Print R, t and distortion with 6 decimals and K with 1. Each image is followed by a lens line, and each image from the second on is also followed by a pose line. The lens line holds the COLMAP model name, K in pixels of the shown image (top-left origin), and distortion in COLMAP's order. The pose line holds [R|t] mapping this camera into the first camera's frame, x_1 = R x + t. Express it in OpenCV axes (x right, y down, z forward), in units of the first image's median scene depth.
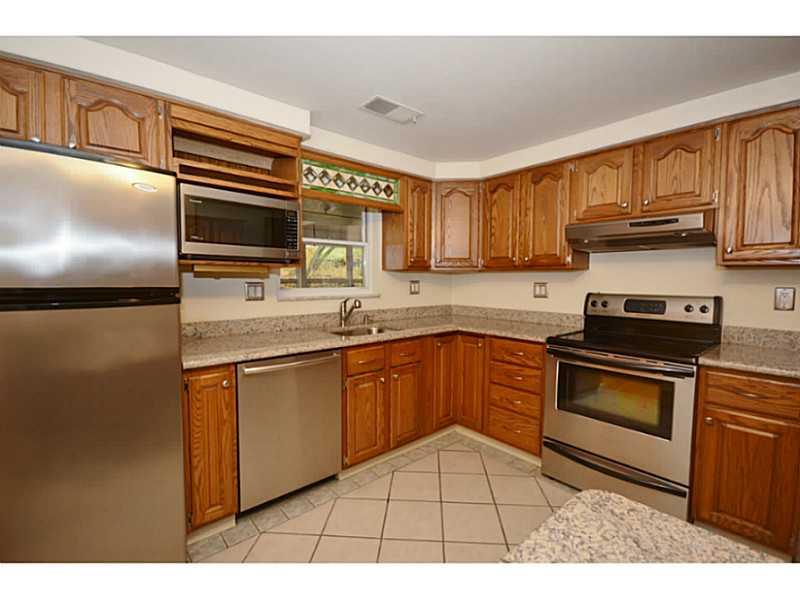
lens RADIAL K [[349.9, 0, 396.6], [0, 349.9, 302.0], [0, 0, 1]] dist [-0.003790, -0.000061]
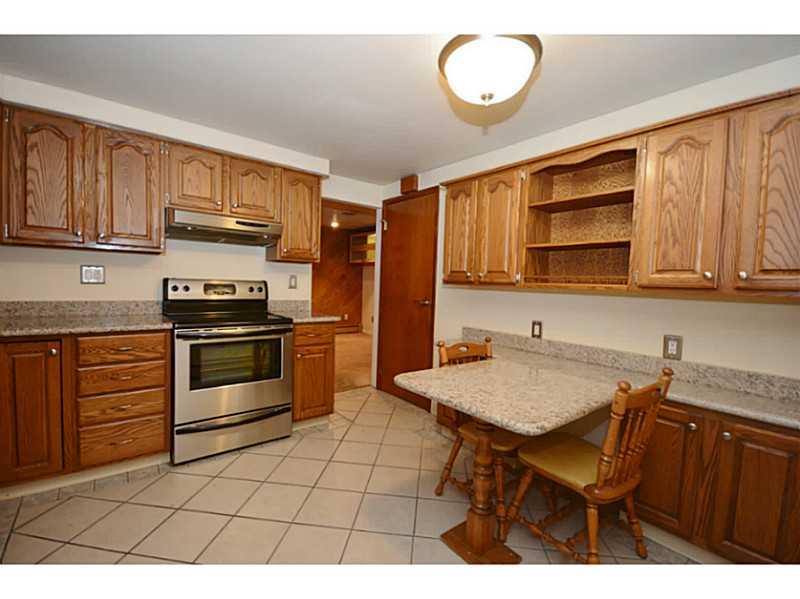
lens RADIAL K [[349.9, 0, 396.6], [0, 349.9, 302.0], [0, 0, 1]] dist [-0.003790, -0.000061]
pose [[0.060960, -0.056079, 0.996564, -0.472211], [0.032504, 0.998002, 0.054171, 0.010902], [-0.997611, 0.029090, 0.062661, 0.311755]]
